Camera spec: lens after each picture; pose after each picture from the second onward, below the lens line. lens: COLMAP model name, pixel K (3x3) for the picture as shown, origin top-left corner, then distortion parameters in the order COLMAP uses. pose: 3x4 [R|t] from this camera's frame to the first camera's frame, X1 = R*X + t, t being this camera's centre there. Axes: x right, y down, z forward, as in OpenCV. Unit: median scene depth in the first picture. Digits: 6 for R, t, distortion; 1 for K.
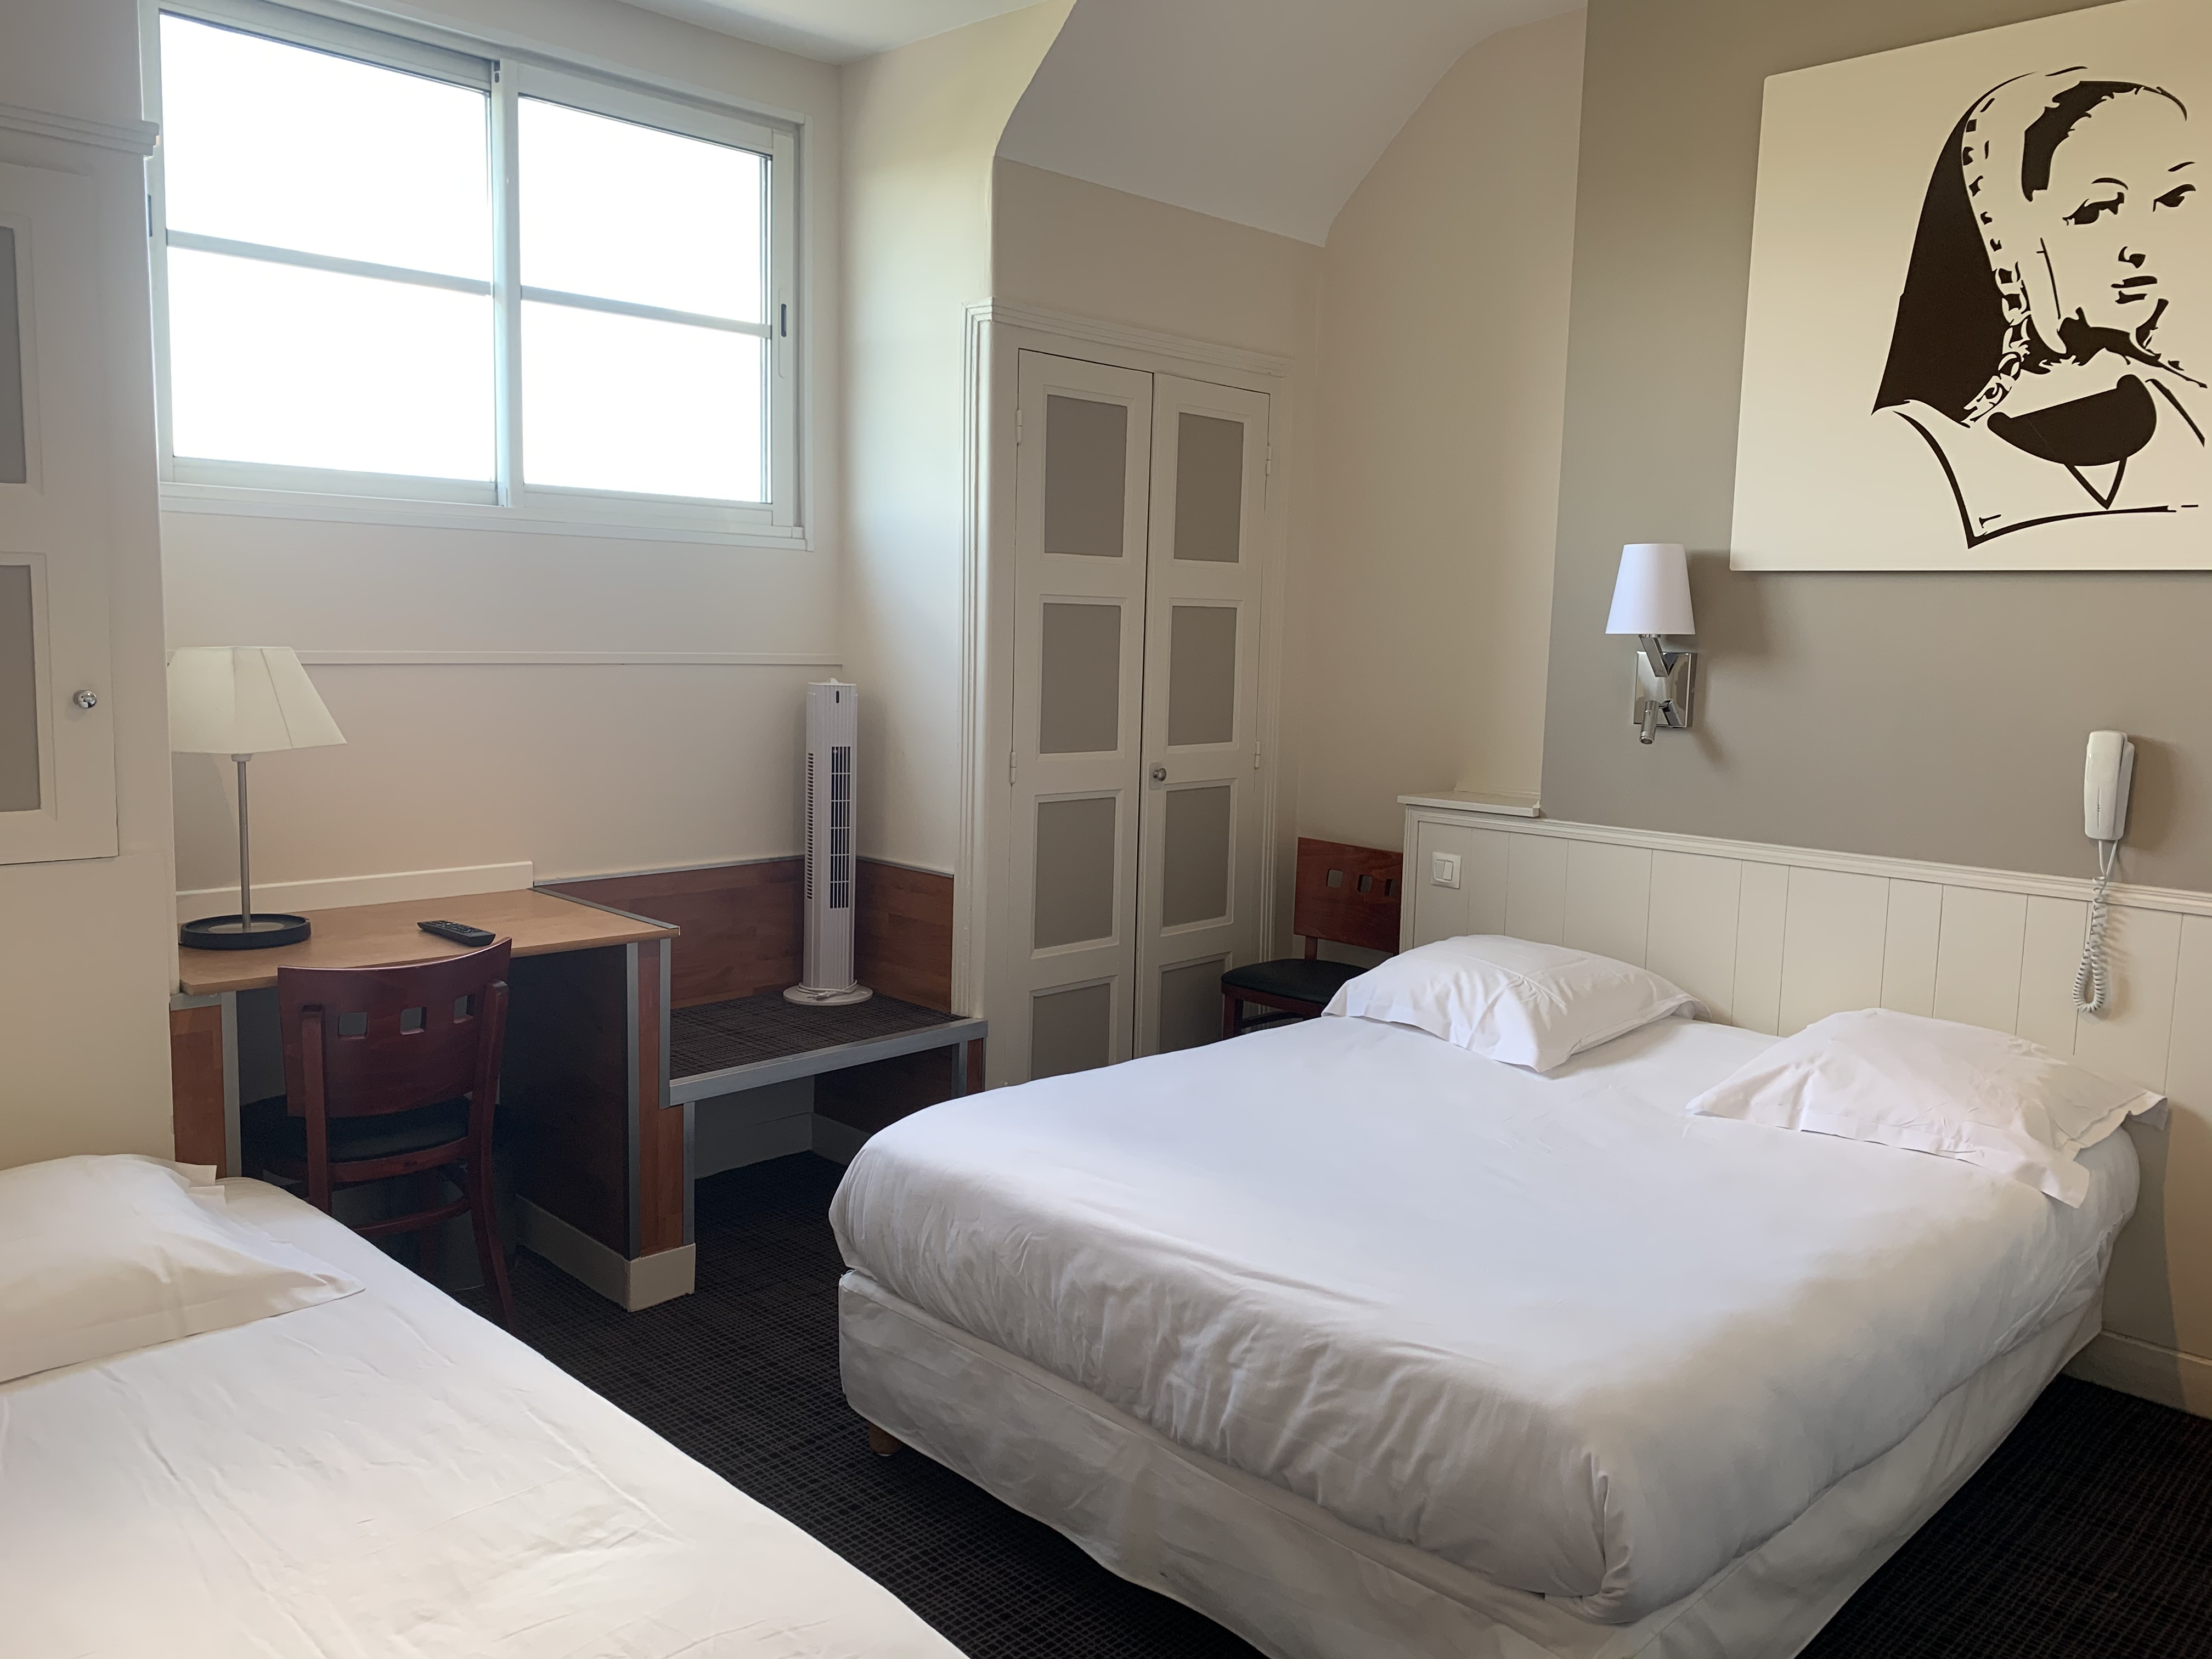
lens RADIAL K [[1676.5, 0, 1106.0], [0, 1676.5, 829.5], [0, 0, 1]] dist [0.001250, 0.000025]
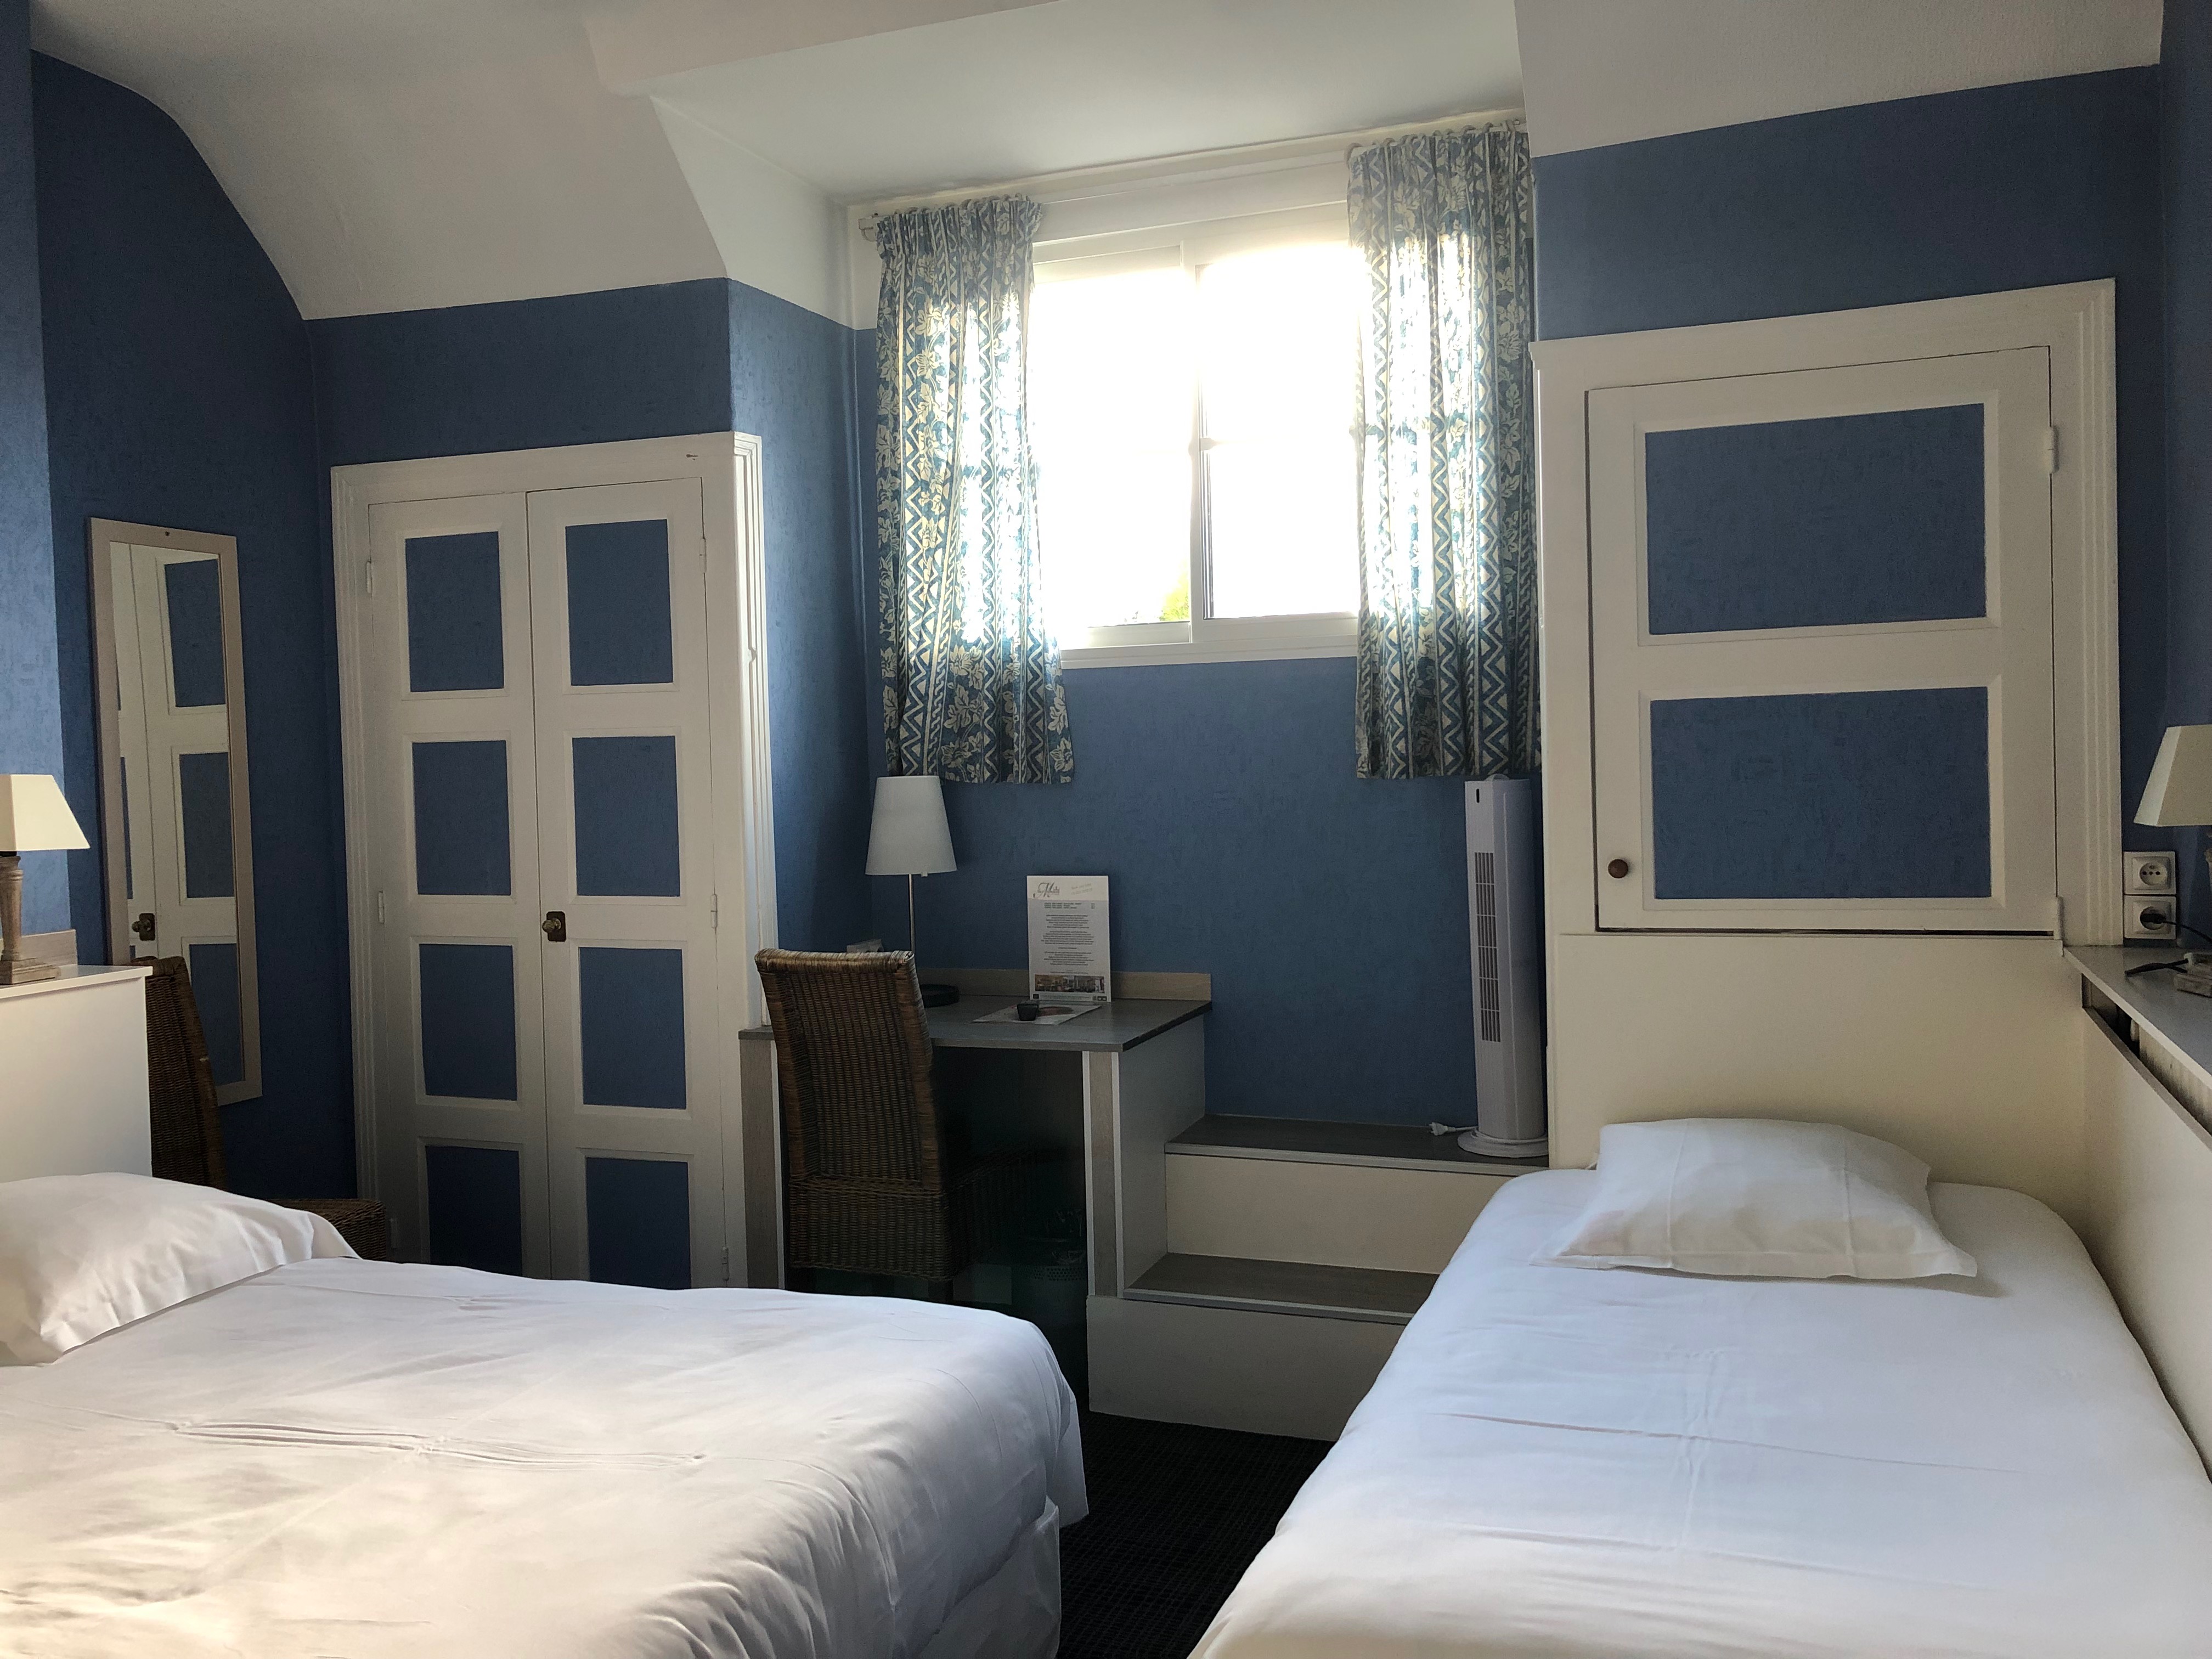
lens RADIAL K [[1813.5, 0, 1106.0], [0, 1813.5, 829.5], [0, 0, 1]] dist [-0.001304, -0.000374]
pose [[0.396350, 0.008406, -0.918061, 1.016533], [-0.075908, 0.996834, -0.023644, -0.084266], [0.914956, 0.079060, 0.395733, 0.872111]]
